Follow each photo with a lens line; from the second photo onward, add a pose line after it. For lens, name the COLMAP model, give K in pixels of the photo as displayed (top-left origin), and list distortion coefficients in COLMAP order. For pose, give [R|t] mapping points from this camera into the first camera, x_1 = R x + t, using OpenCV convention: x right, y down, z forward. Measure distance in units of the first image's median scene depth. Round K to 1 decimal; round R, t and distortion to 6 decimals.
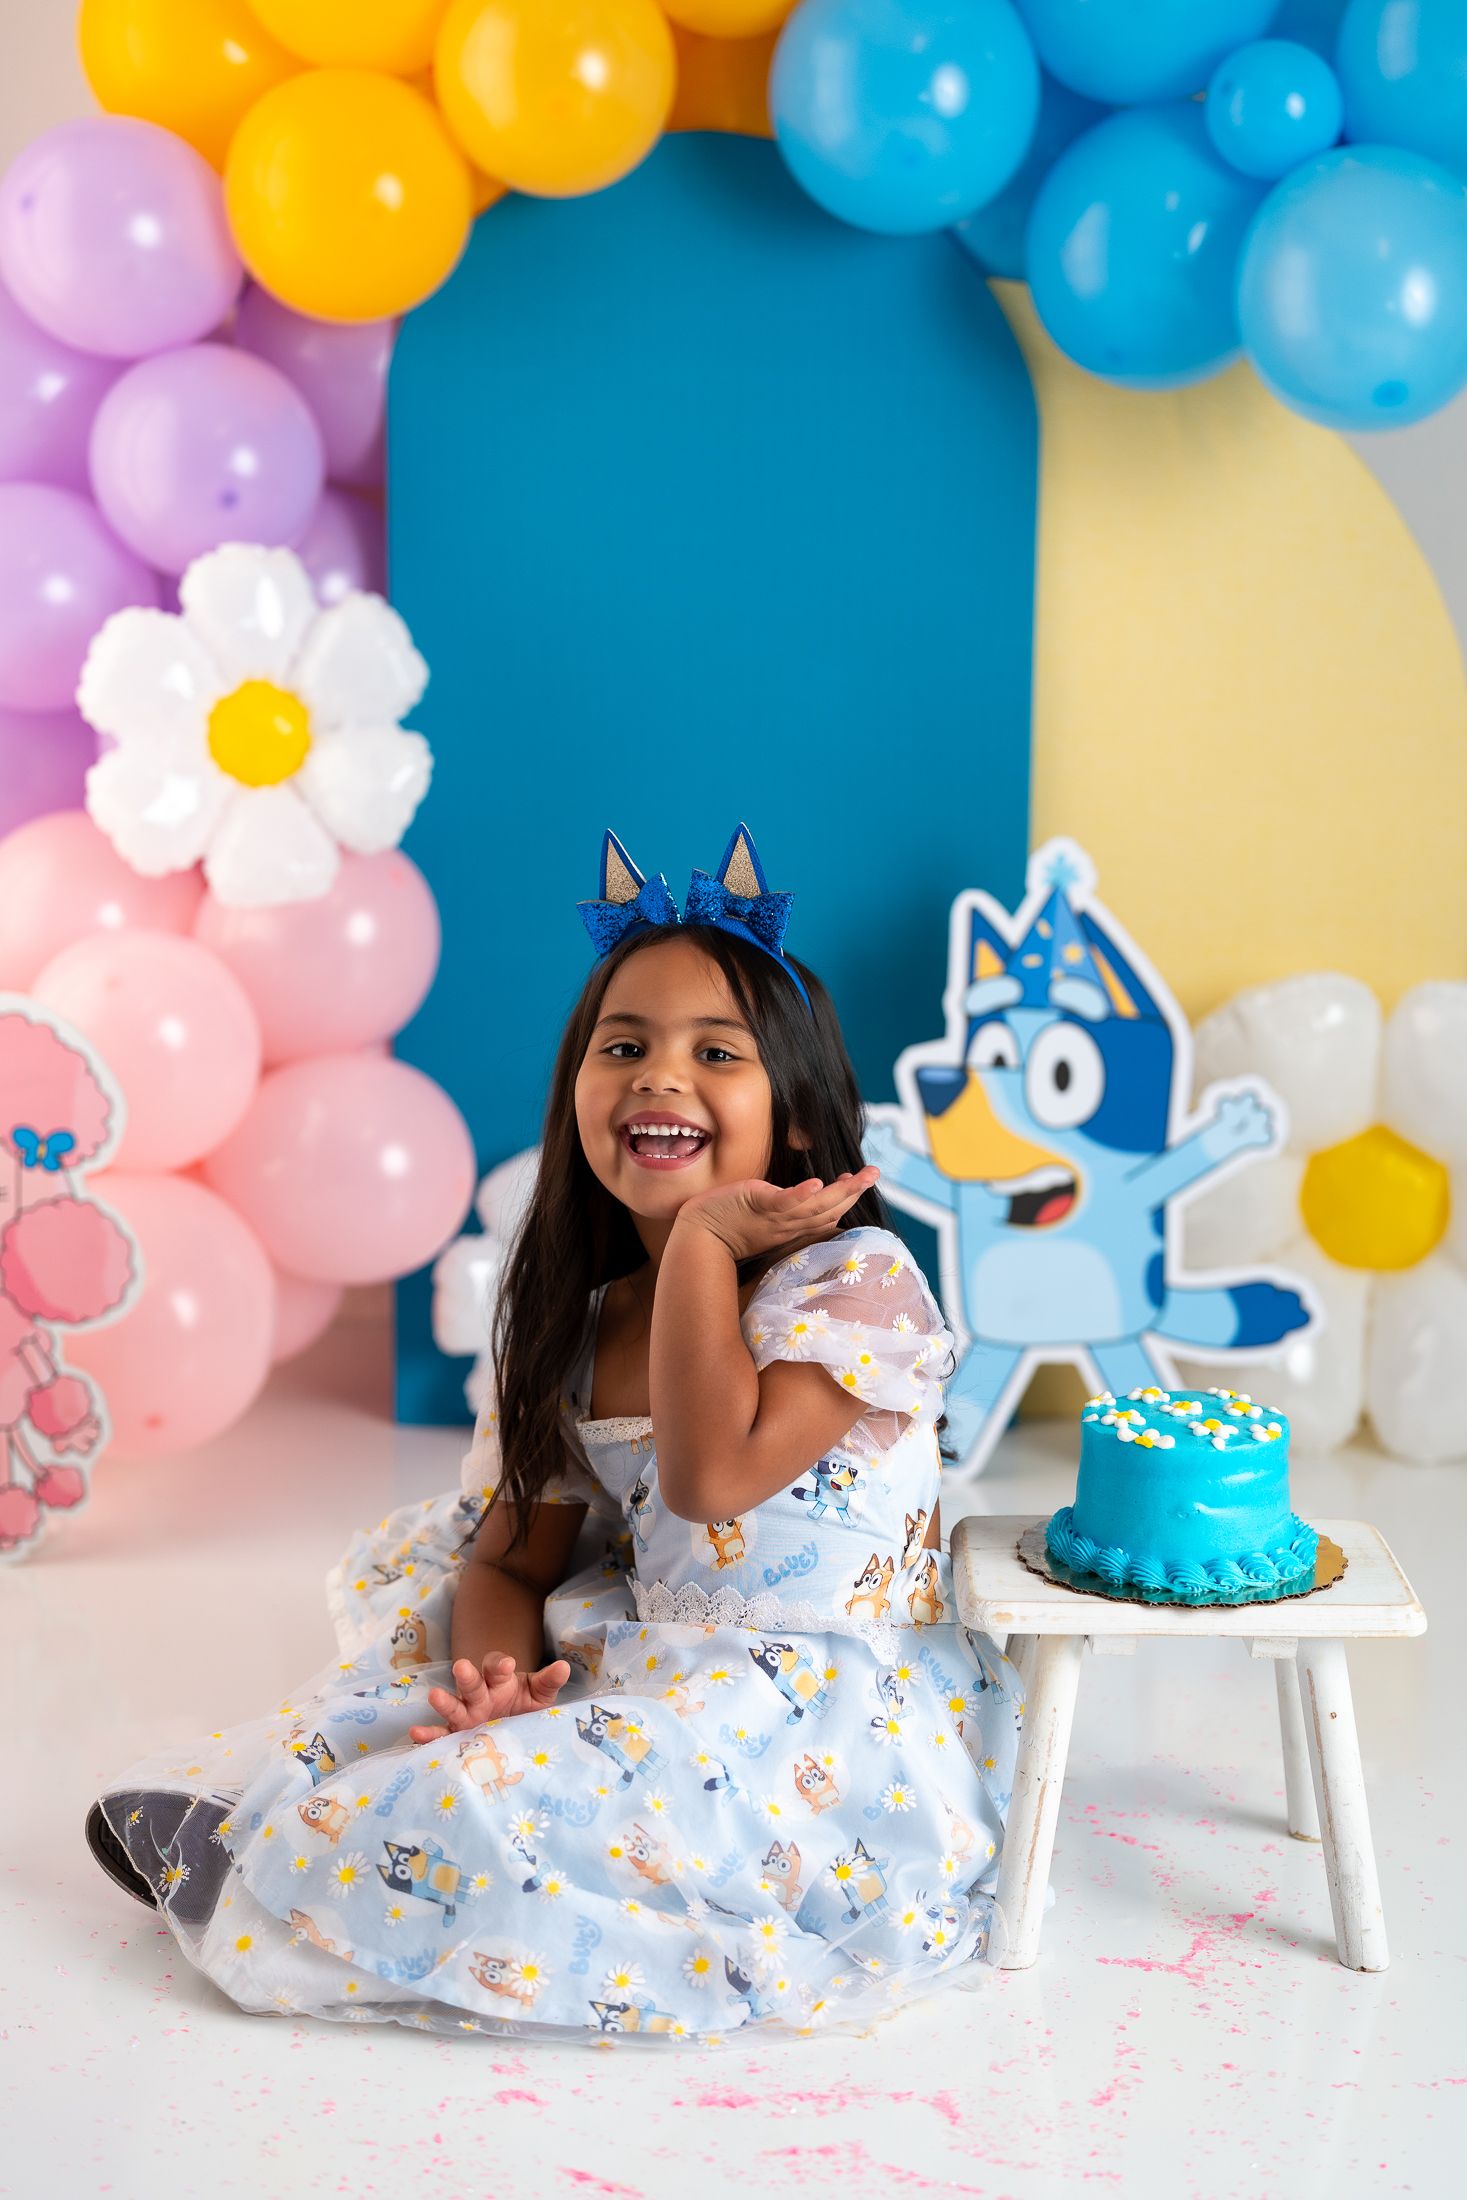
lens RADIAL K [[3093.1, 0, 733.5], [0, 3093.1, 1100.0], [0, 0, 1]] dist [0.013466, 0.044920]
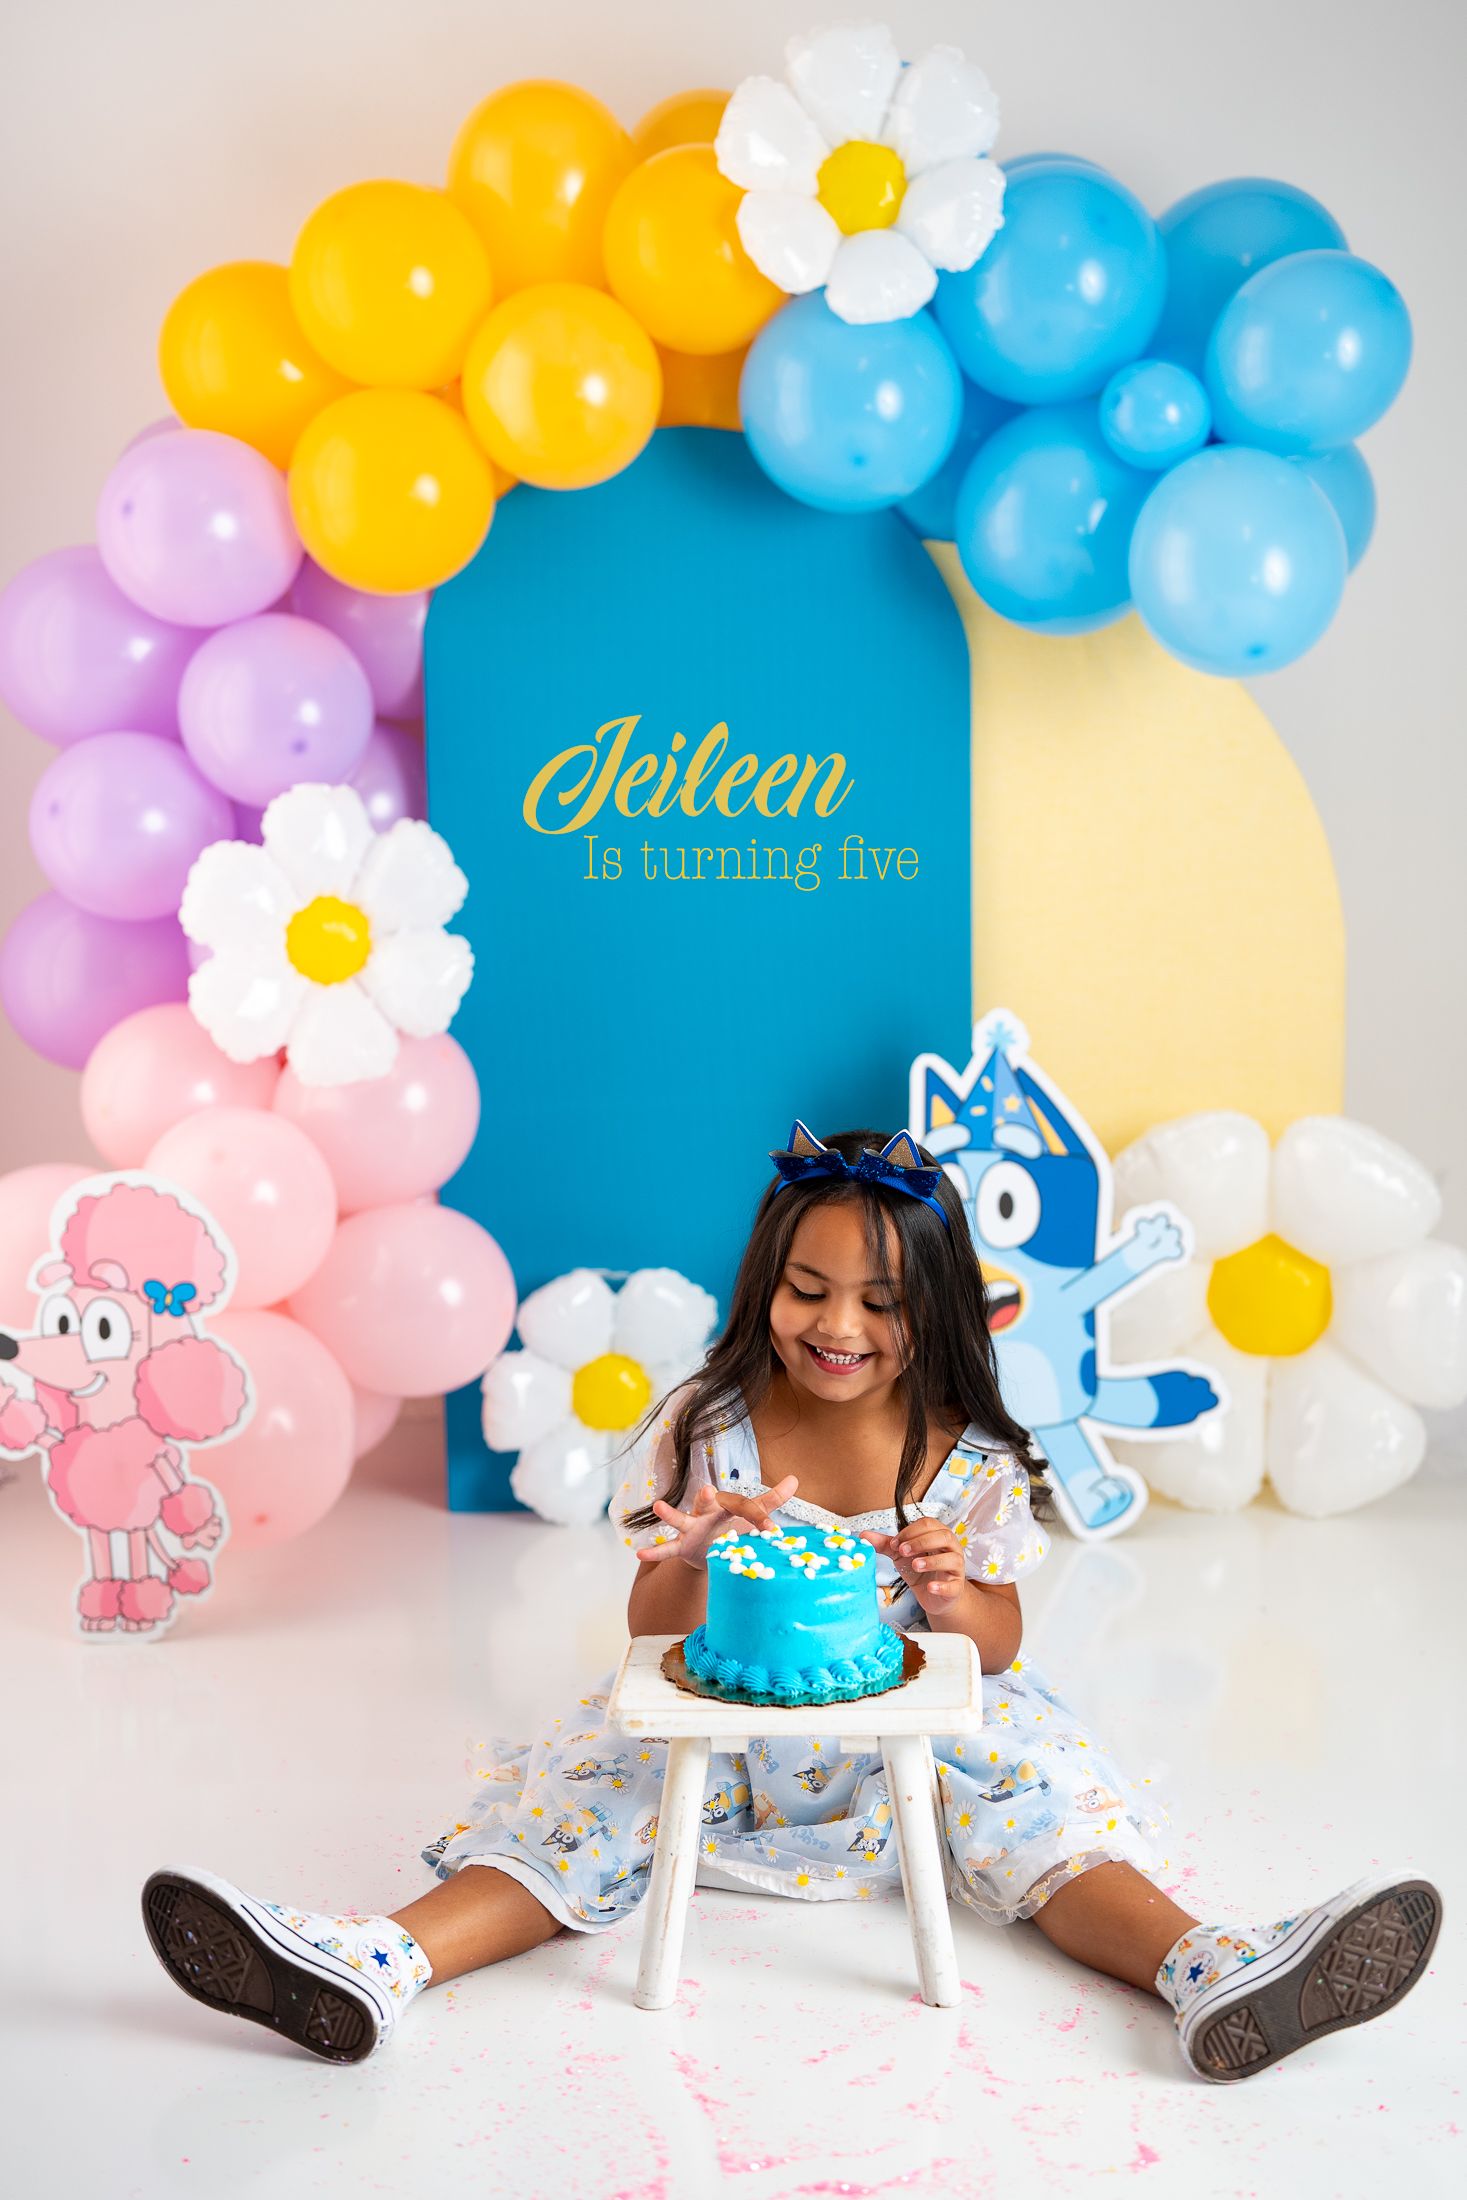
lens RADIAL K [[3113.3, 0, 733.5], [0, 3113.3, 1100.0], [0, 0, 1]] dist [-0.002026, 0.007330]
pose [[0.999342, -0.028117, 0.022905, -0.025869], [0.028402, 0.999522, -0.012226, -0.037061], [-0.022550, 0.012869, 0.999663, -0.205612]]
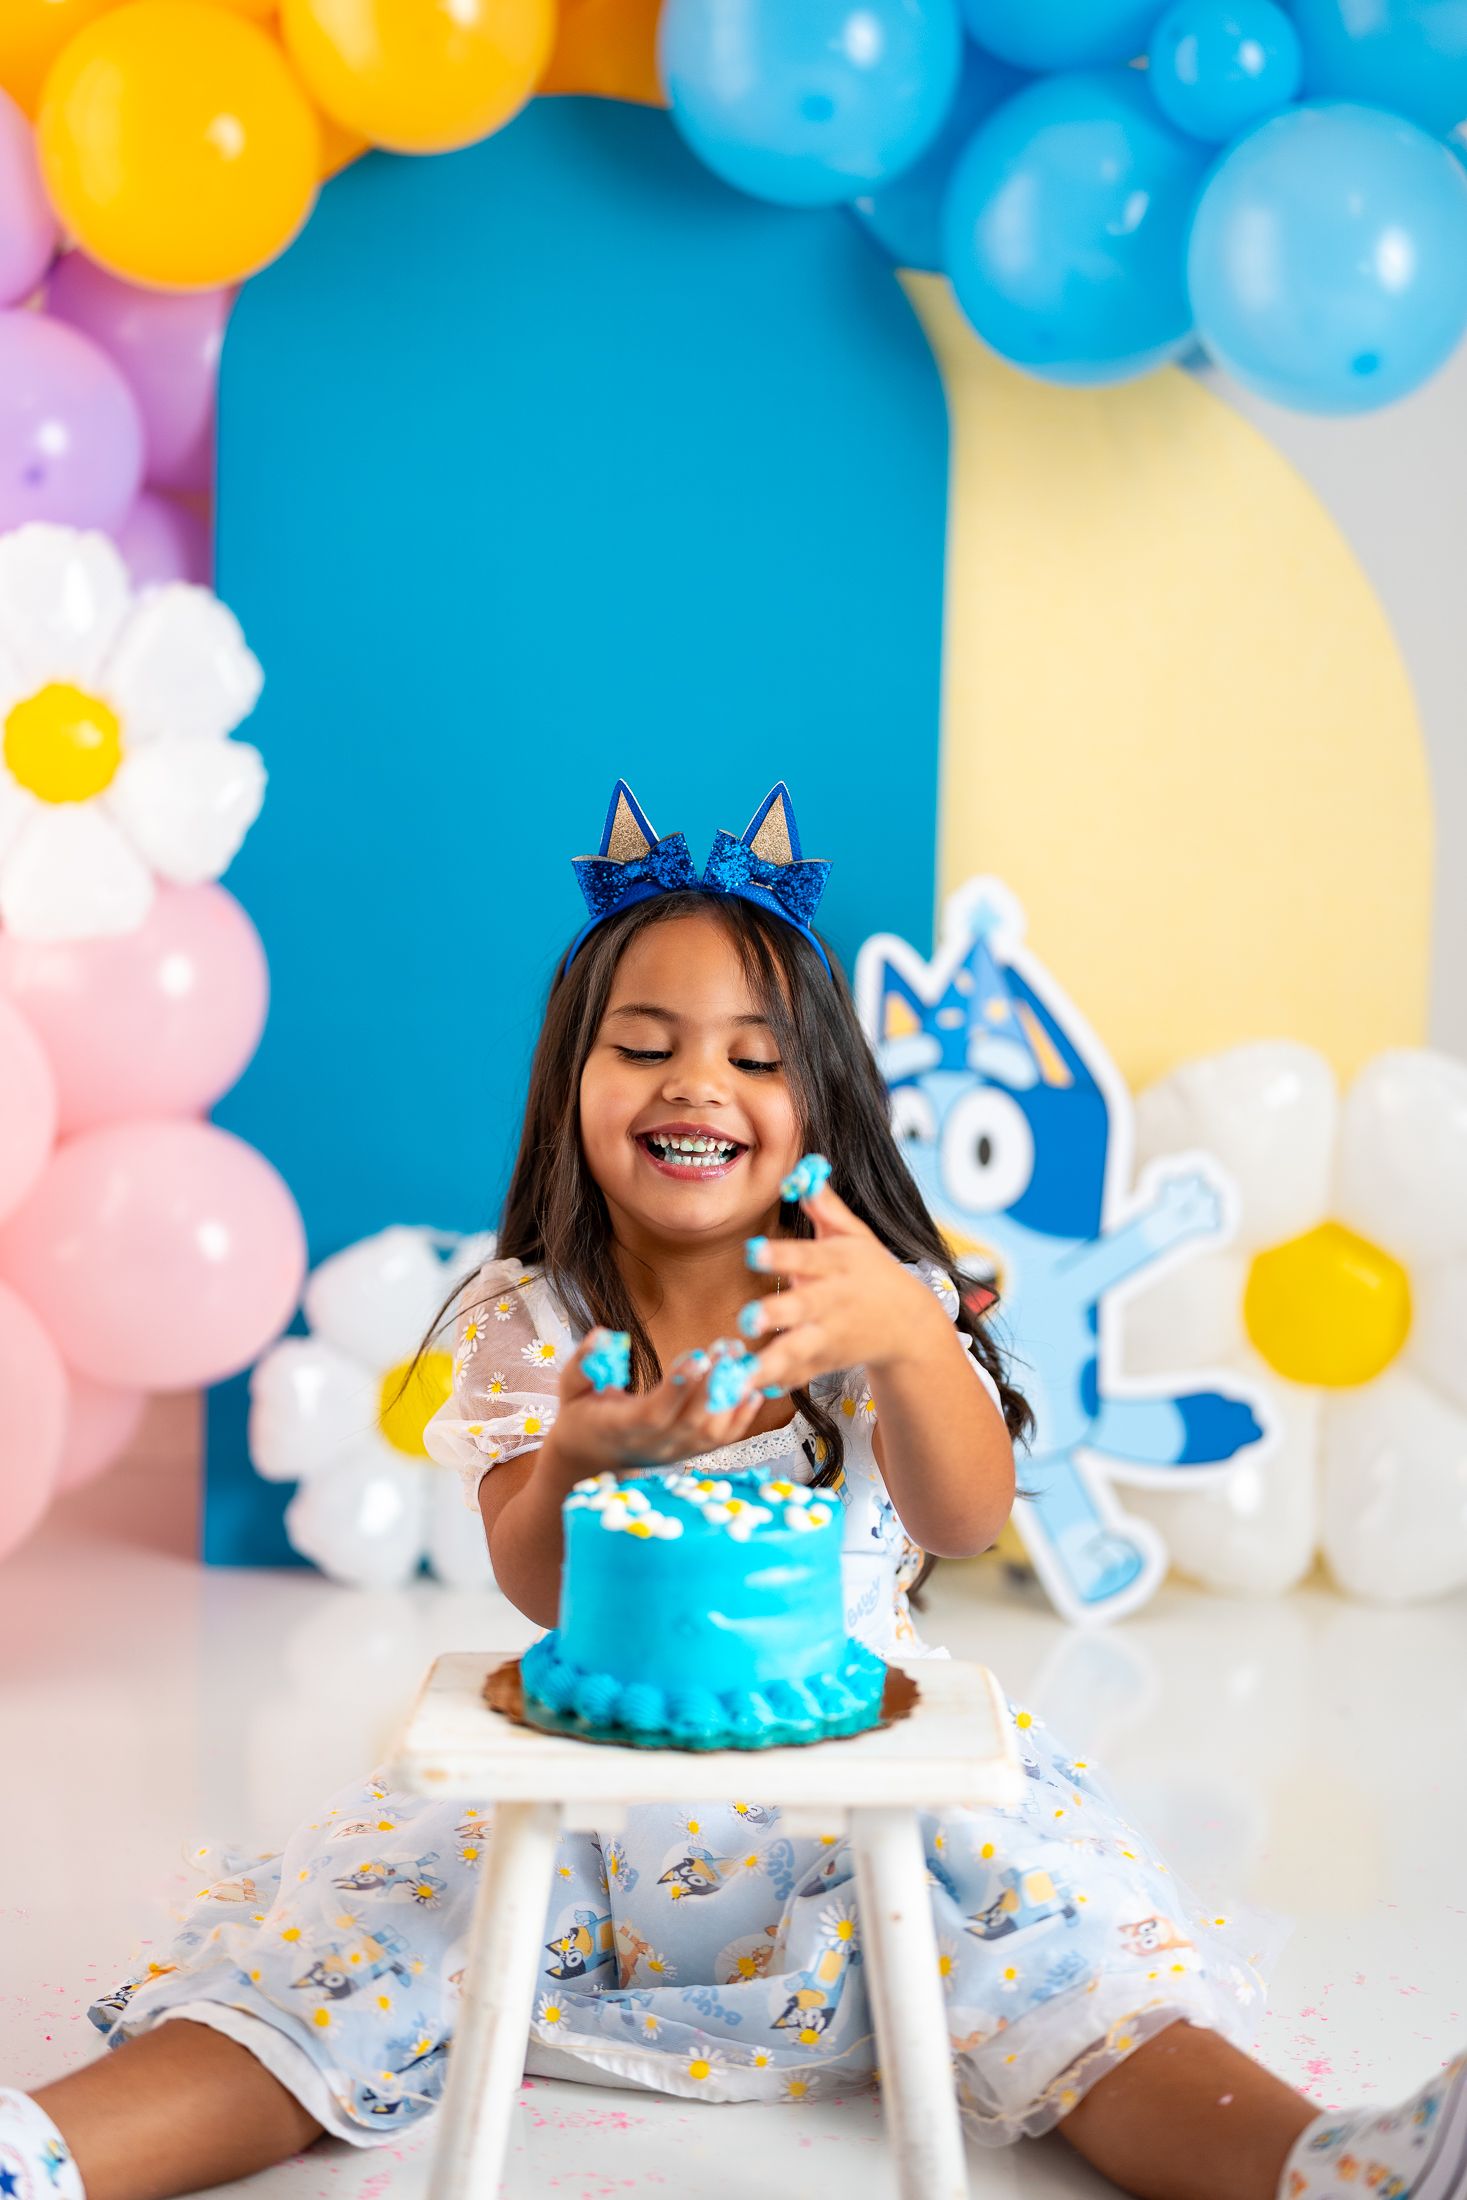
lens RADIAL K [[3113.3, 0, 733.5], [0, 3113.3, 1100.0], [0, 0, 1]] dist [-0.002026, 0.007330]
pose [[0.997481, 0.010358, 0.070178, -0.026389], [-0.004173, 0.996137, -0.087715, 0.055696], [-0.070815, 0.087201, 0.993671, 0.131254]]
